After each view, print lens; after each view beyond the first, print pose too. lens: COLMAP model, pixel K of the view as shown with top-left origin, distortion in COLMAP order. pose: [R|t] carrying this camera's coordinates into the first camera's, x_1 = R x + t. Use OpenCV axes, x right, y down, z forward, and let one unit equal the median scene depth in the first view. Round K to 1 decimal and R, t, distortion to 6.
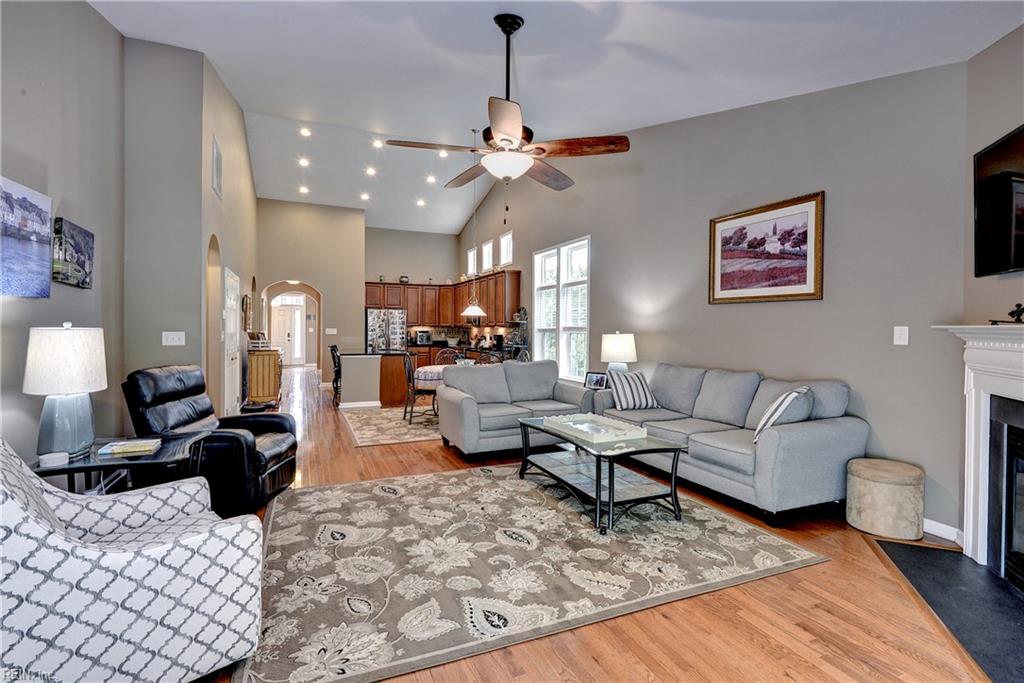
lens RADIAL K [[465.9, 0, 512.2], [0, 465.9, 335.1], [0, 0, 1]] dist [0.005331, -0.005504]
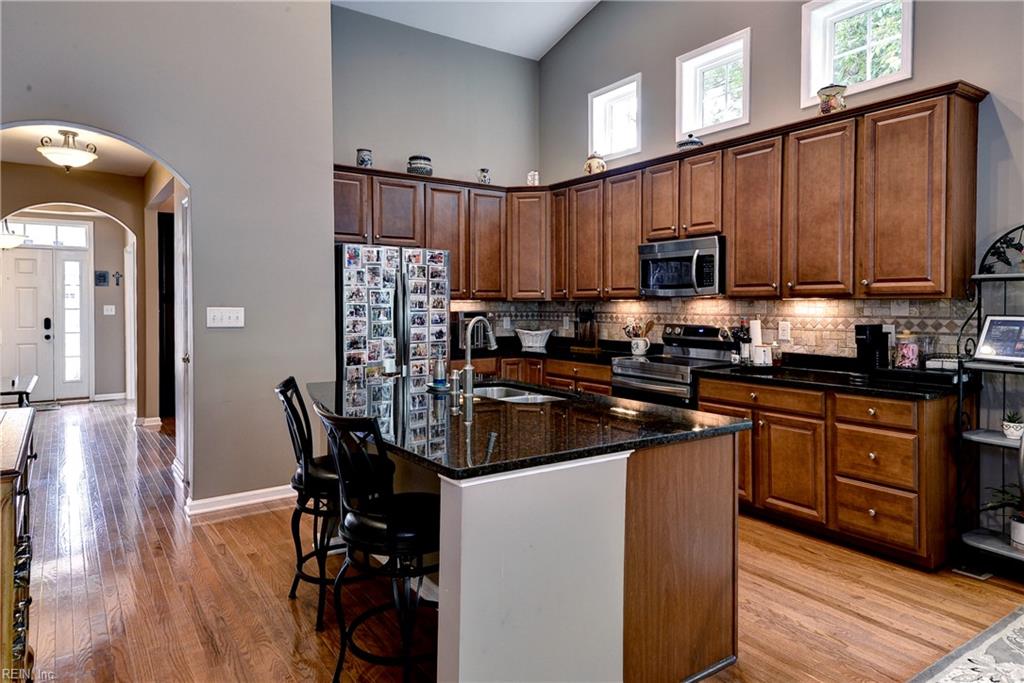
lens RADIAL K [[640.9, 0, 519.0], [0, 640.9, 319.5], [0, 0, 1]] dist [0.034807, -0.001235]
pose [[0.983294, -0.012272, 0.181608, -0.272791], [0.010143, 0.999869, 0.012646, -0.009523], [-0.181739, -0.010592, 0.983290, 0.562689]]
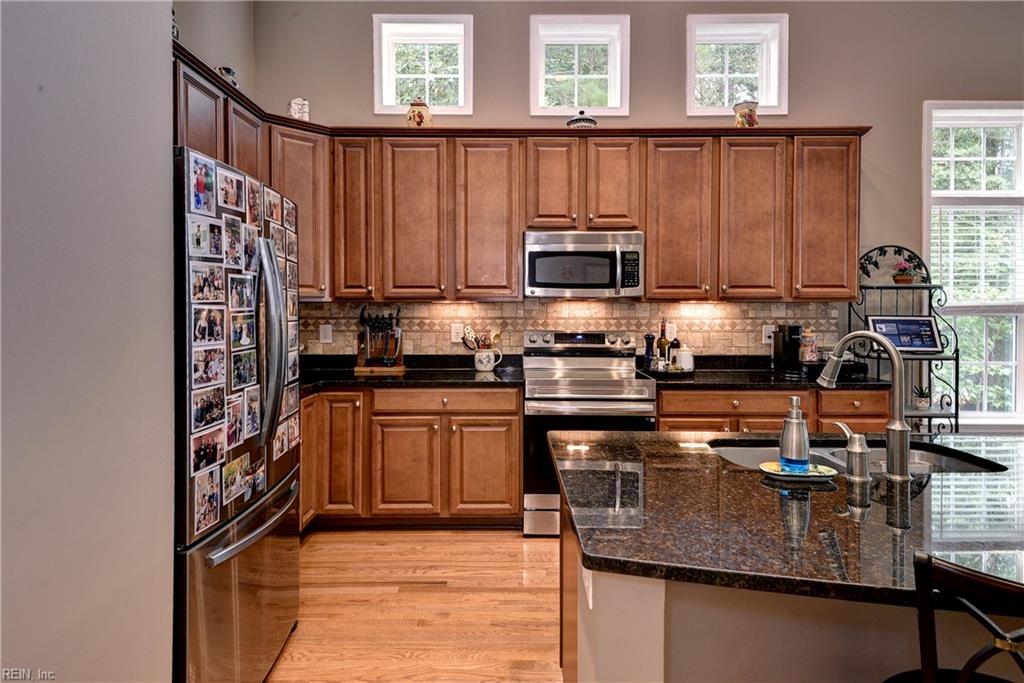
lens RADIAL K [[585.1, 0, 513.3], [0, 585.1, 308.4], [0, 0, 1]] dist [0.028668, -0.003030]
pose [[0.404978, -0.012158, 0.914245, -0.414077], [0.015199, 0.999863, 0.006565, -0.015397], [-0.914200, 0.011237, 0.405108, 0.878819]]
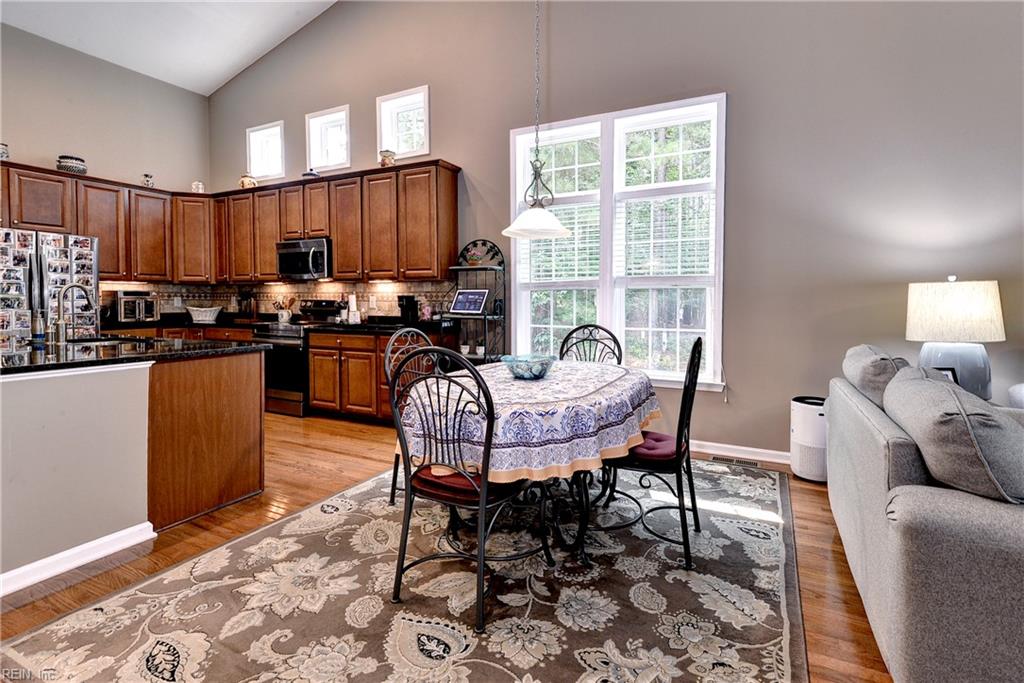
lens RADIAL K [[465.9, 0, 535.0], [0, 465.9, 317.0], [0, 0, 1]] dist [0.005331, -0.005504]
pose [[0.760850, -0.030872, 0.648193, -0.211319], [0.012952, 0.999391, 0.032396, 0.006657], [-0.648799, -0.016253, 0.760786, 0.472314]]
